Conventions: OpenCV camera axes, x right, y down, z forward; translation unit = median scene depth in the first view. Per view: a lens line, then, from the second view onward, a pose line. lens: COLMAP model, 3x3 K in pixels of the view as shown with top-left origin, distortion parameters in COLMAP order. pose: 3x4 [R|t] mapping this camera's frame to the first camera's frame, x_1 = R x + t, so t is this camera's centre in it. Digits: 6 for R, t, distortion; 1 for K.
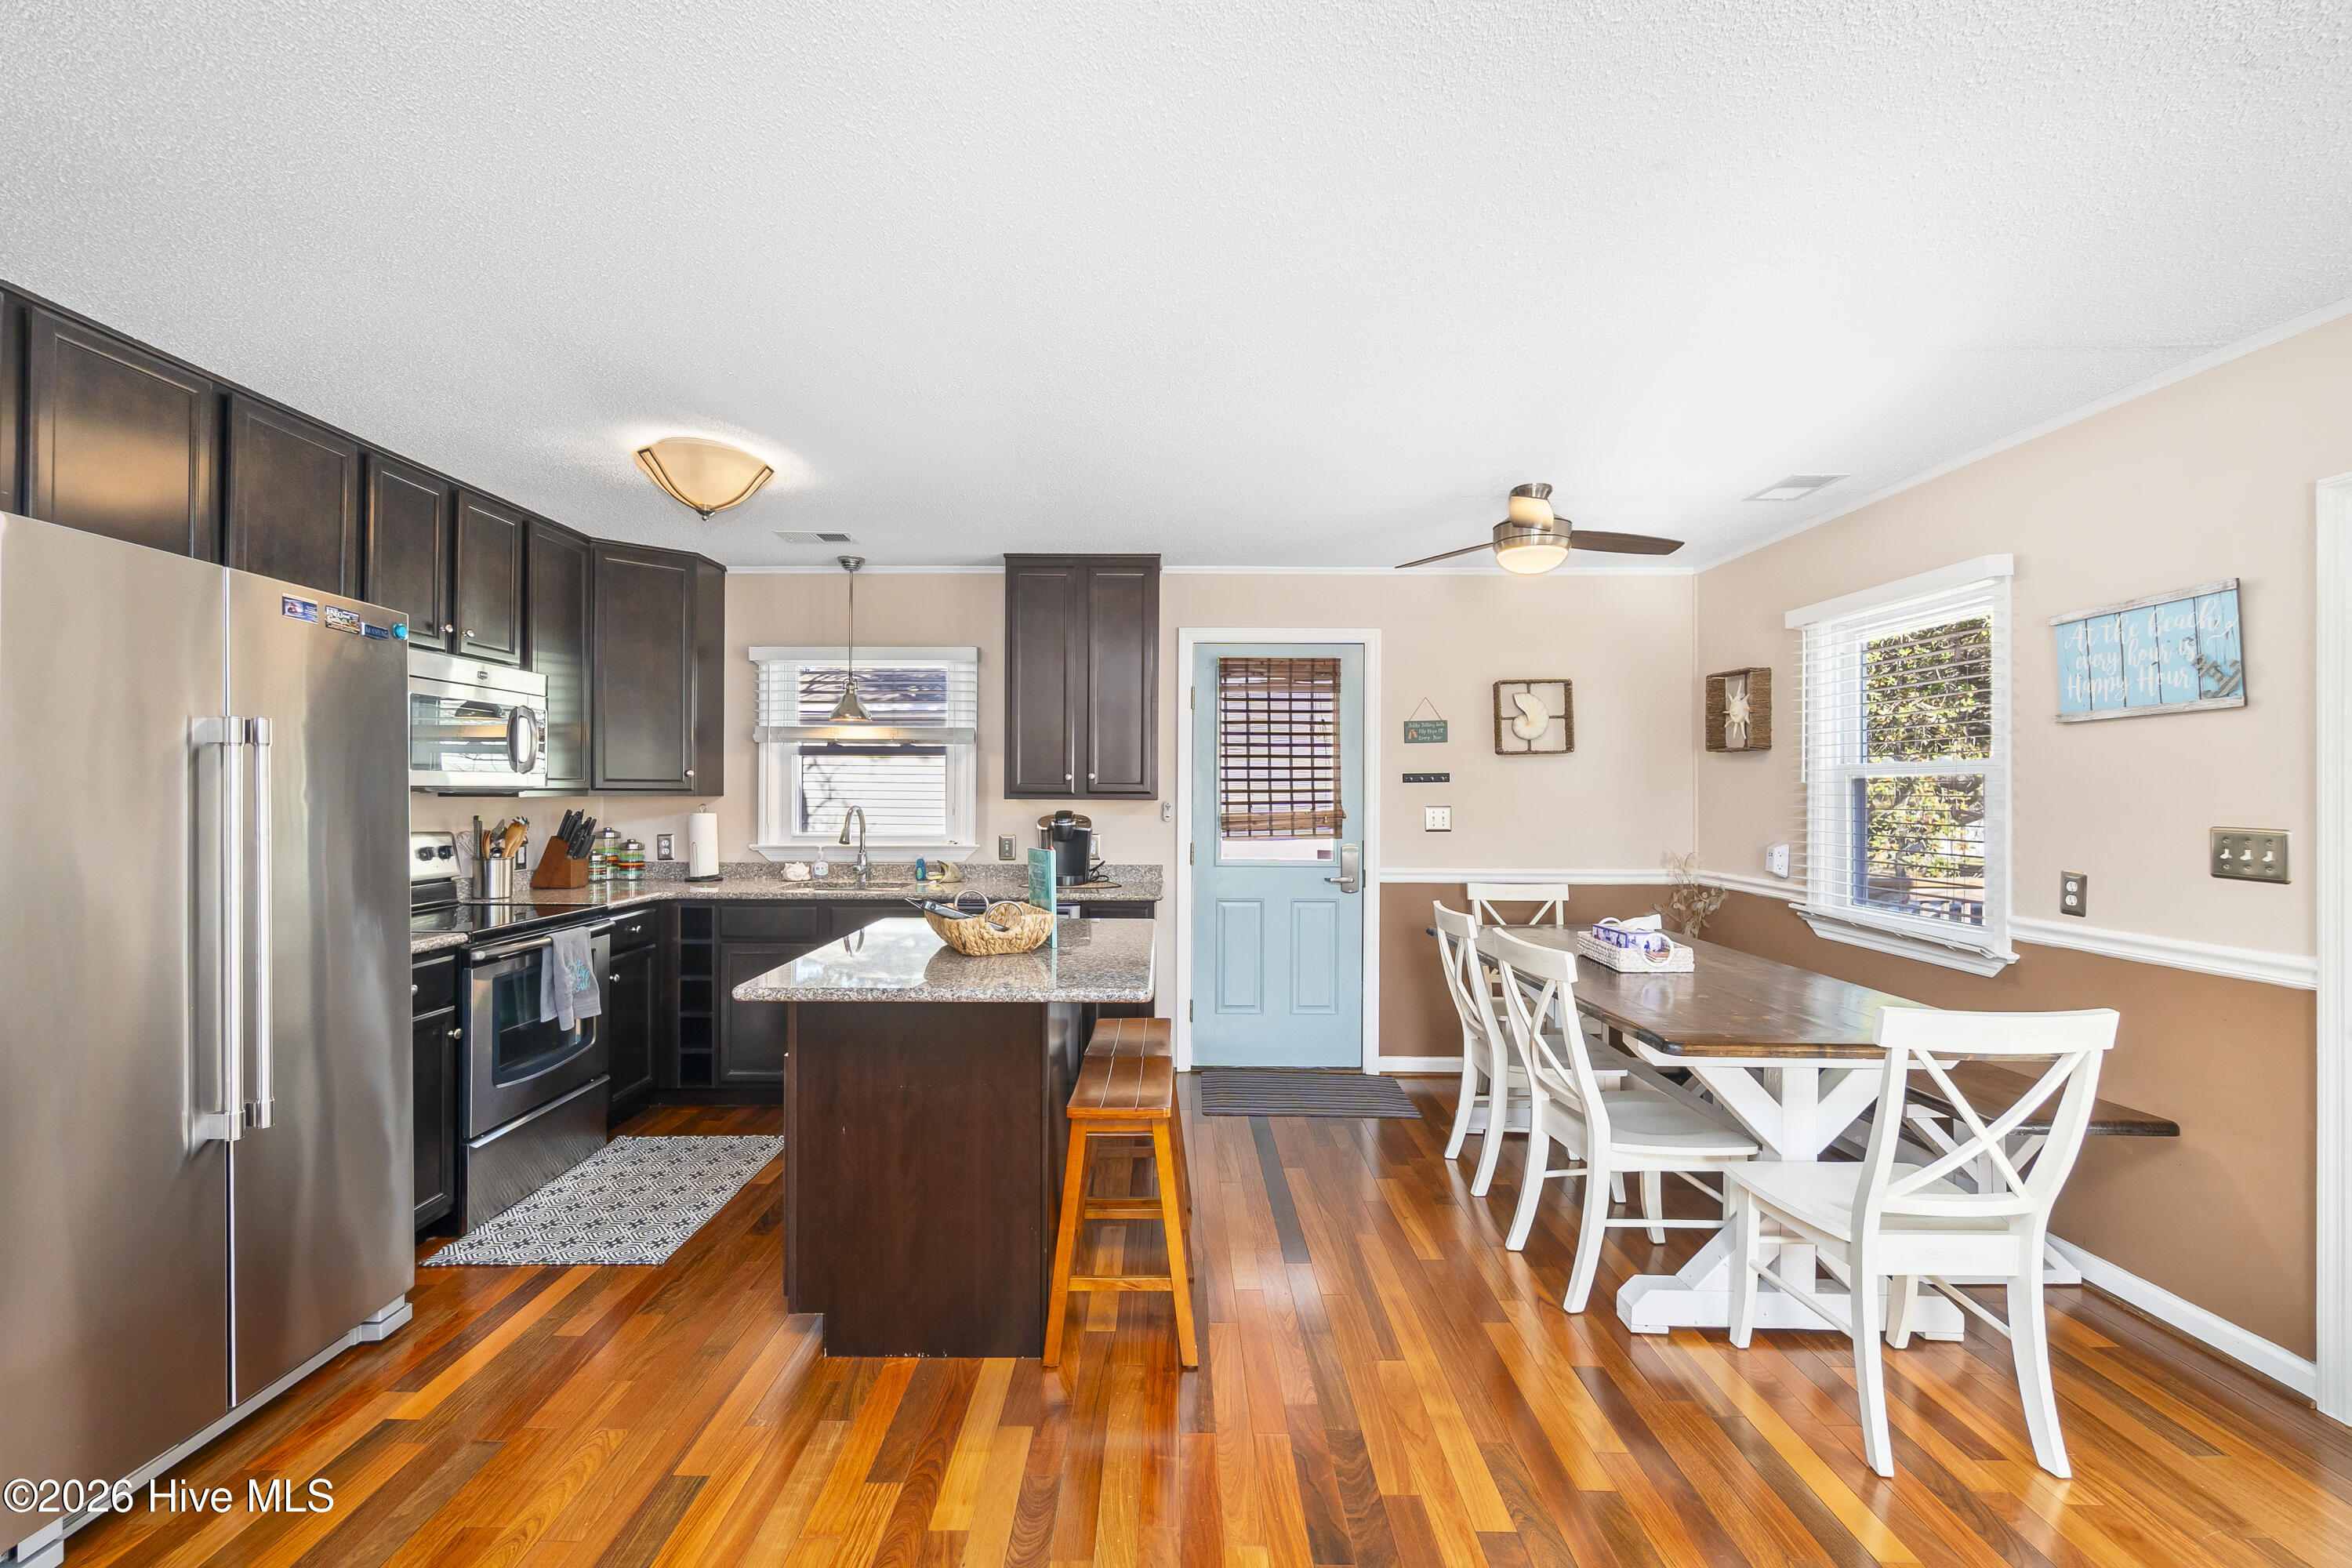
lens RADIAL K [[1015.4, 0, 1152.7], [0, 1015.4, 788.1], [0, 0, 1]] dist [-0.005550, 0.002593]
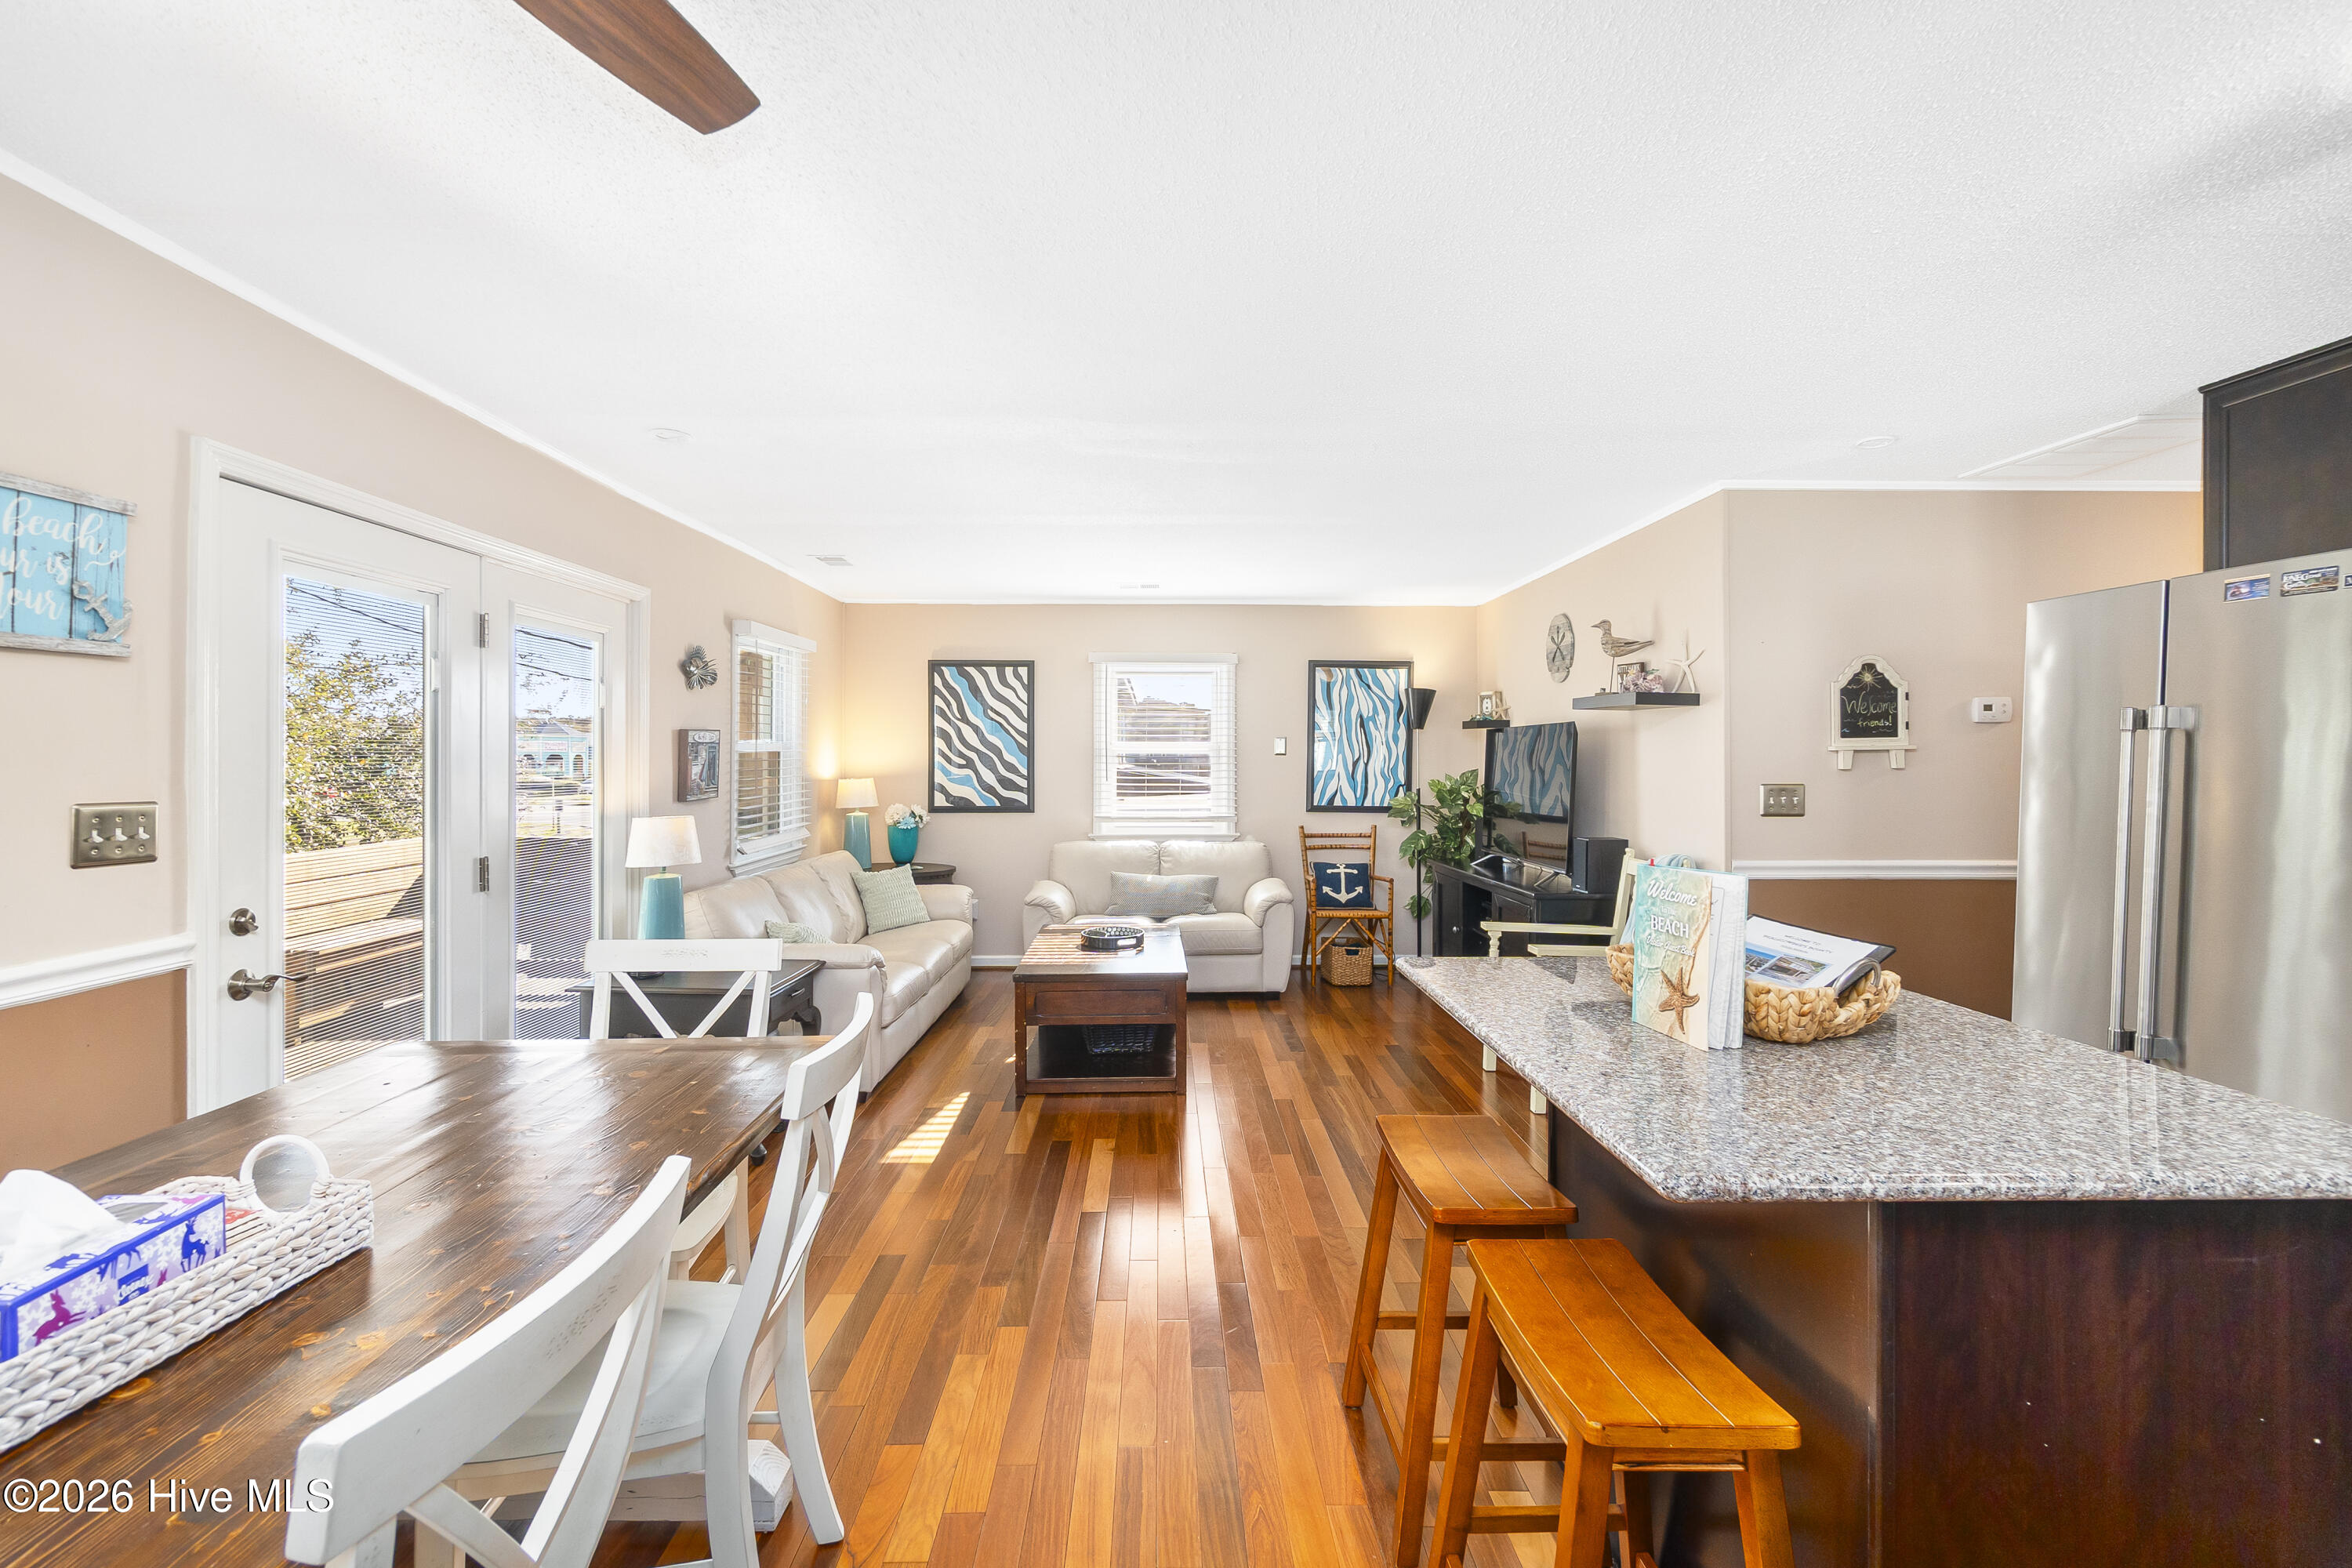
lens RADIAL K [[1015.4, 0, 1163.4], [0, 1015.4, 764.8], [0, 0, 1]] dist [-0.005550, 0.002593]
pose [[-0.999872, -0.005477, -0.015058, 0.128820], [-0.005489, 0.999985, 0.000708, 0.001467], [0.015054, 0.000791, -0.999886, 1.026516]]
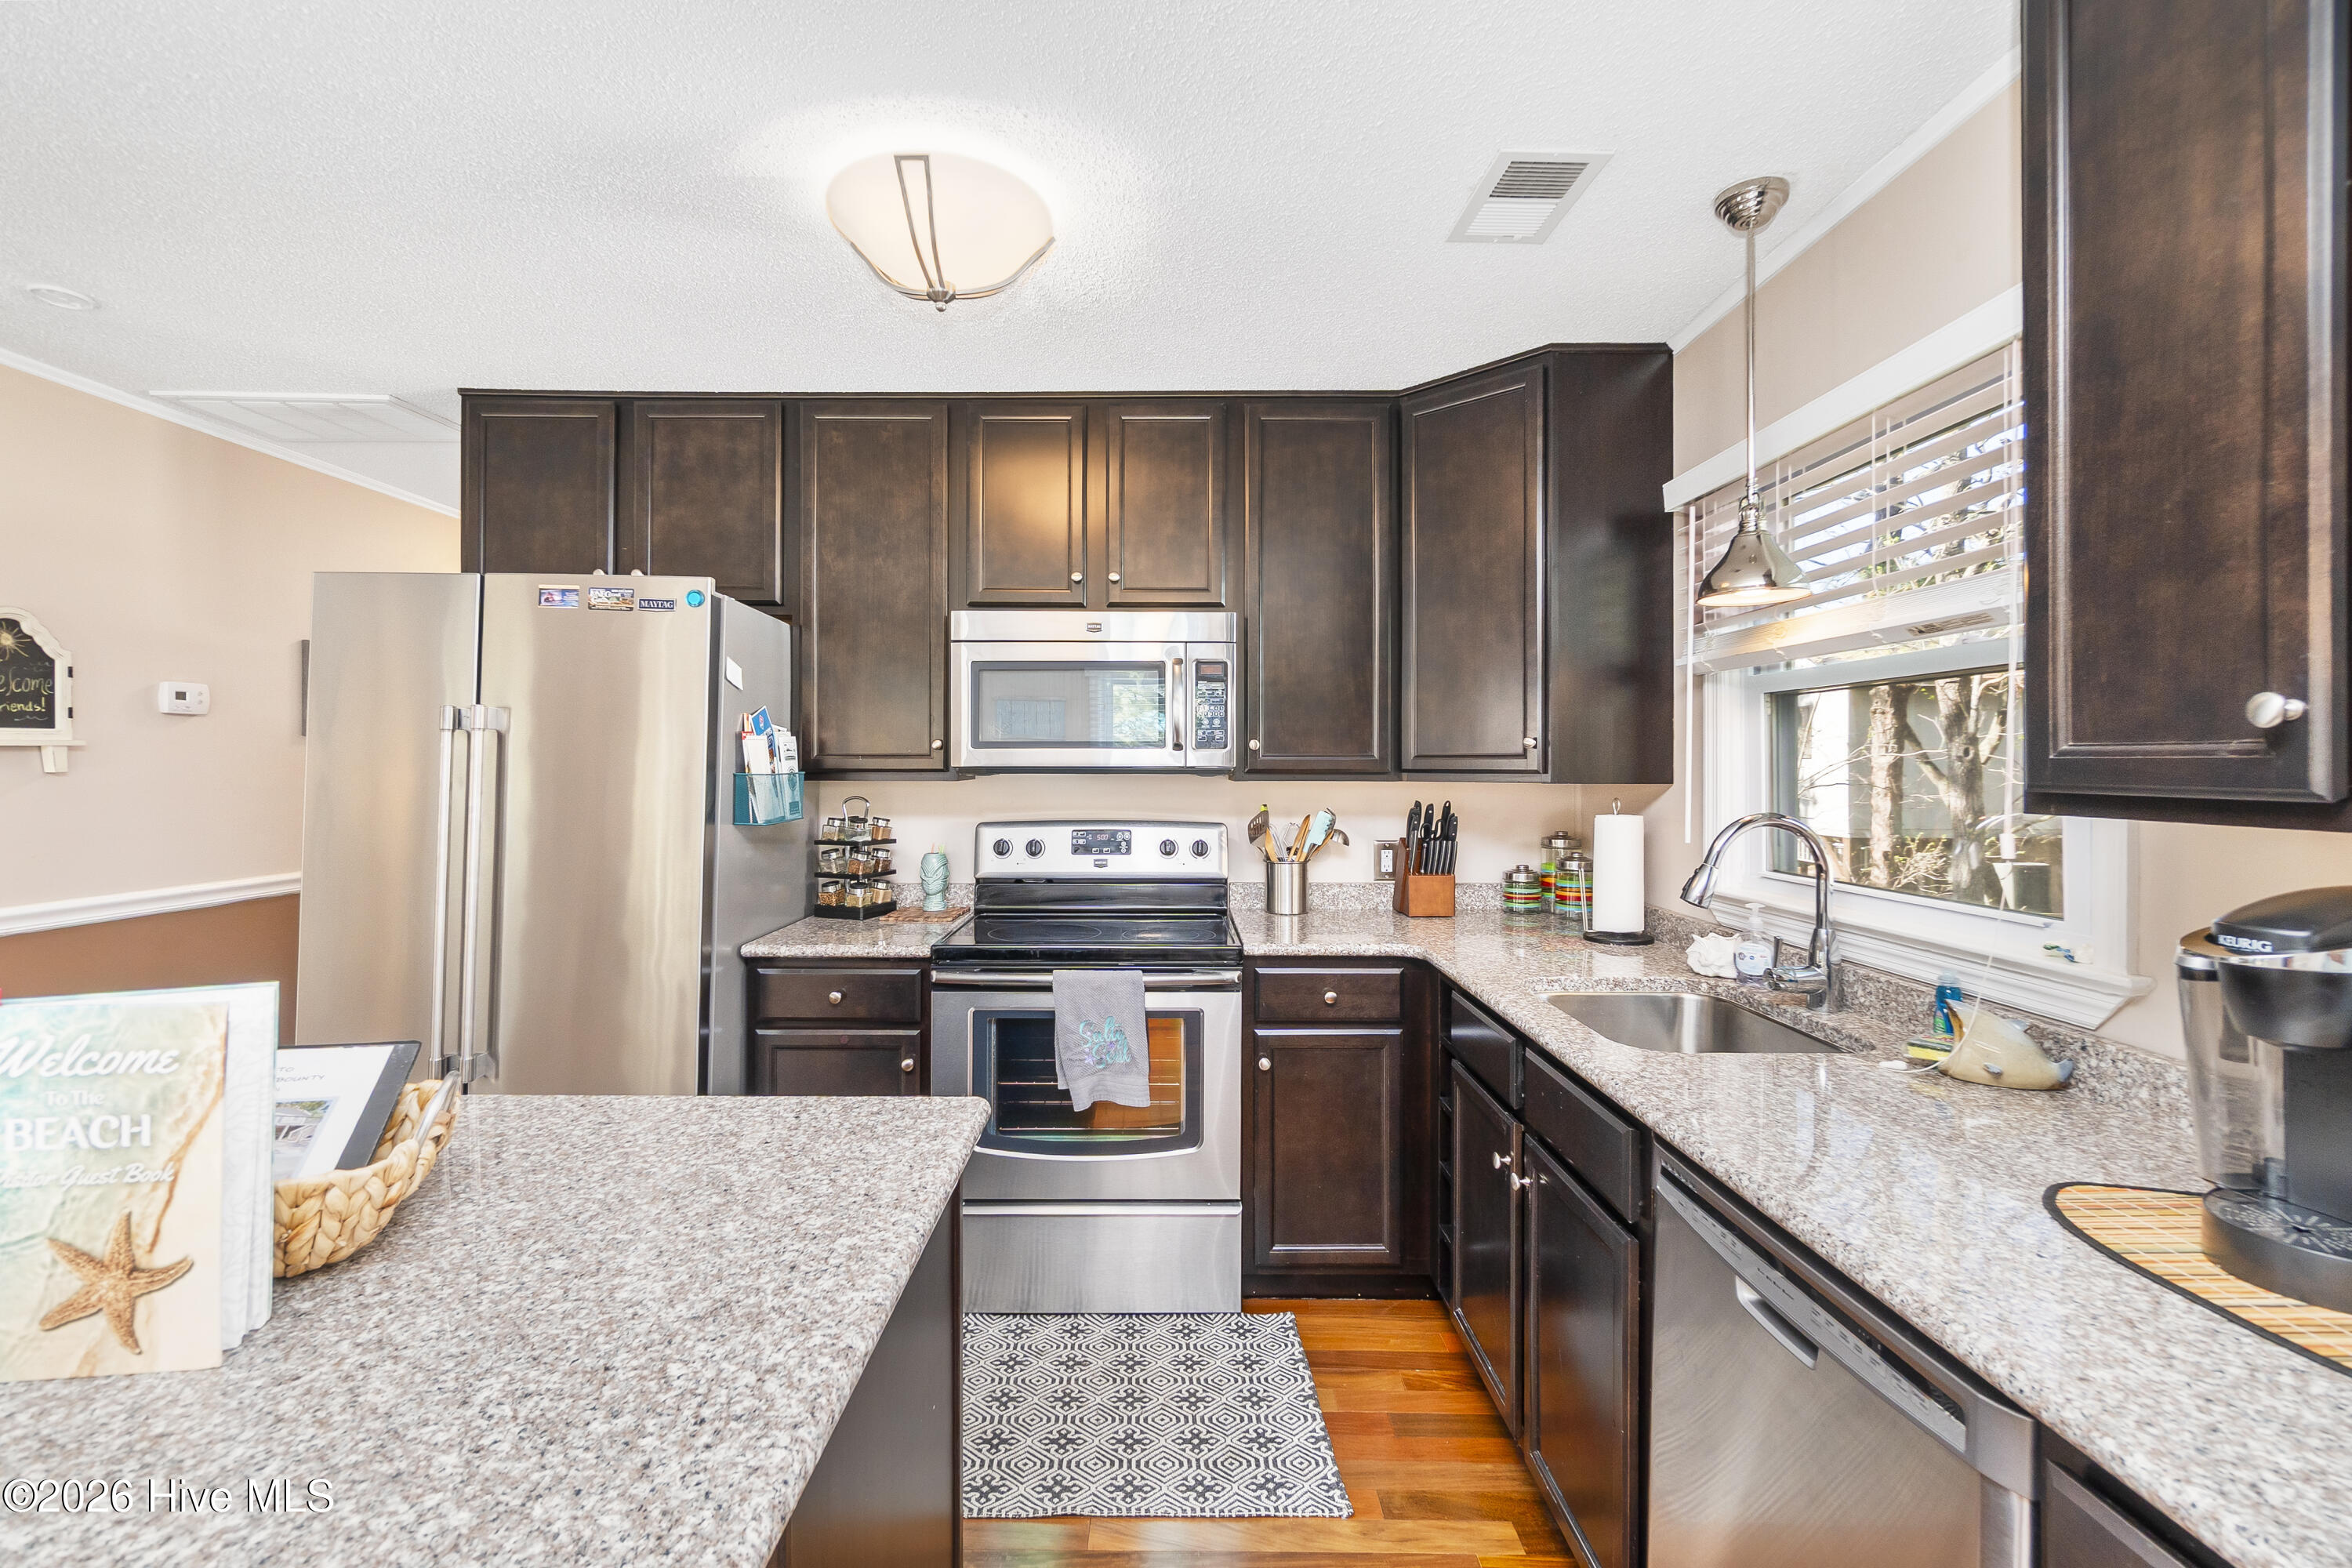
lens RADIAL K [[1015.4, 0, 1168.3], [0, 1015.4, 762.7], [0, 0, 1]] dist [-0.005550, 0.002593]
pose [[0.007325, -0.007126, -0.999948, 0.105165], [0.000666, 0.999974, -0.007121, 0.000475], [0.999973, -0.000614, 0.007330, 0.833597]]
